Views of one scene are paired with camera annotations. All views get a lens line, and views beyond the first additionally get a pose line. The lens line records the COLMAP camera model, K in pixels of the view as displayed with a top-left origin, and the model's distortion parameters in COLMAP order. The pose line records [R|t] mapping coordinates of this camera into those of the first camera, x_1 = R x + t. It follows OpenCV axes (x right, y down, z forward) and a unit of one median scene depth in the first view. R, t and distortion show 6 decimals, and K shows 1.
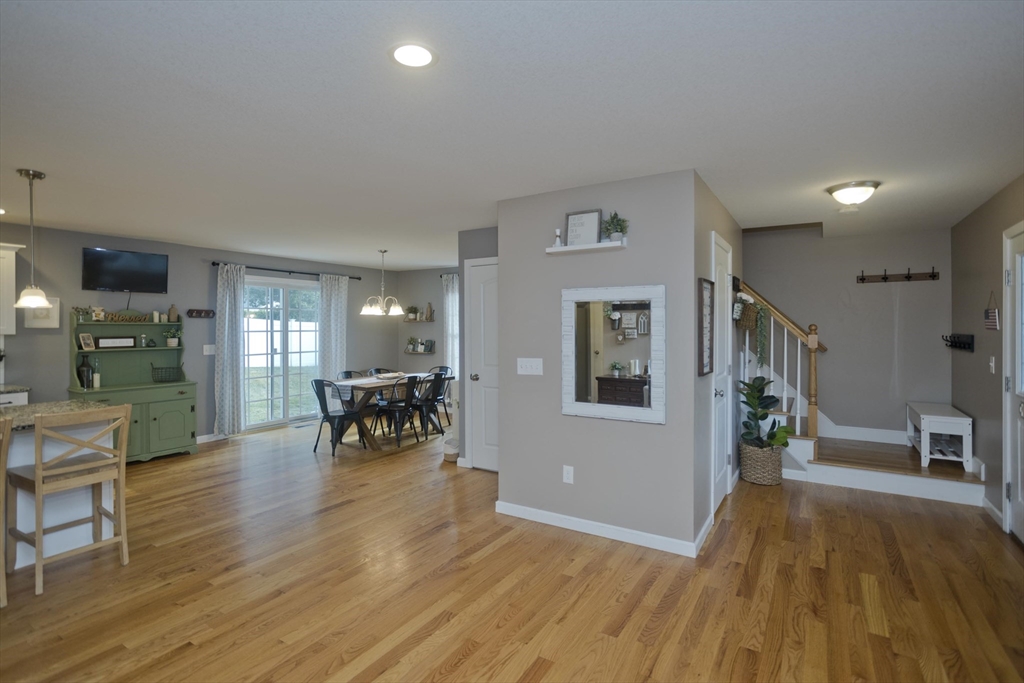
lens RADIAL K [[501.0, 0, 511.3], [0, 501.0, 326.3], [0, 0, 1]] dist [-0.002174, -0.000213]
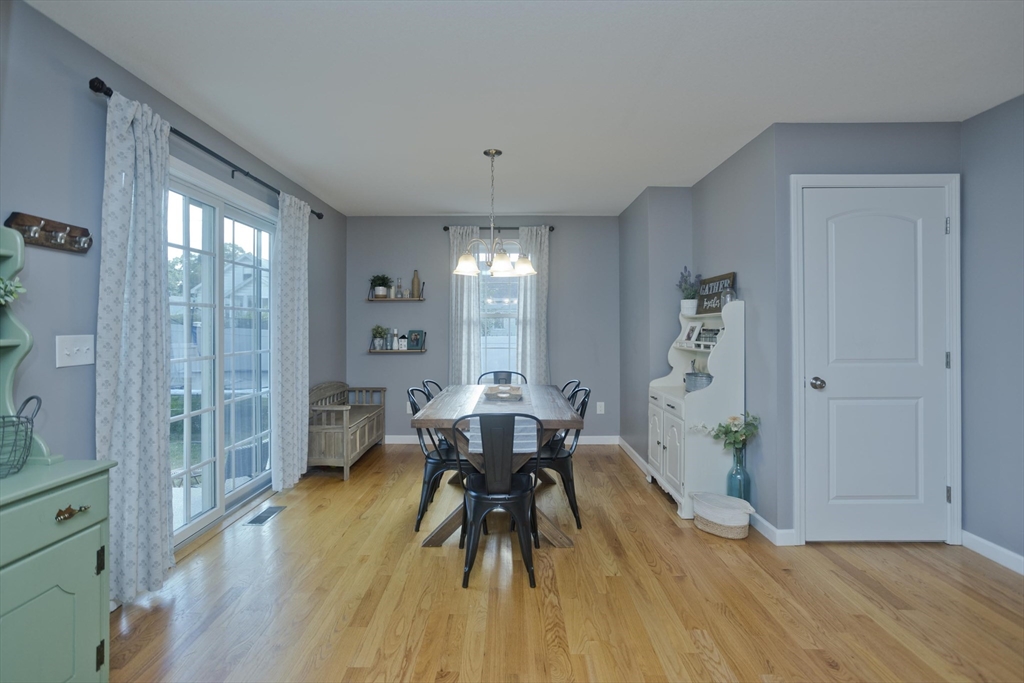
lens RADIAL K [[489.3, 0, 513.5], [0, 489.3, 326.3], [0, 0, 1]] dist [-0.000063, 0.000049]
pose [[0.845429, -0.000667, 0.534088, -0.384407], [0.000740, 1.000000, 0.000079, 0.022285], [-0.534088, 0.000328, 0.845429, 0.422382]]
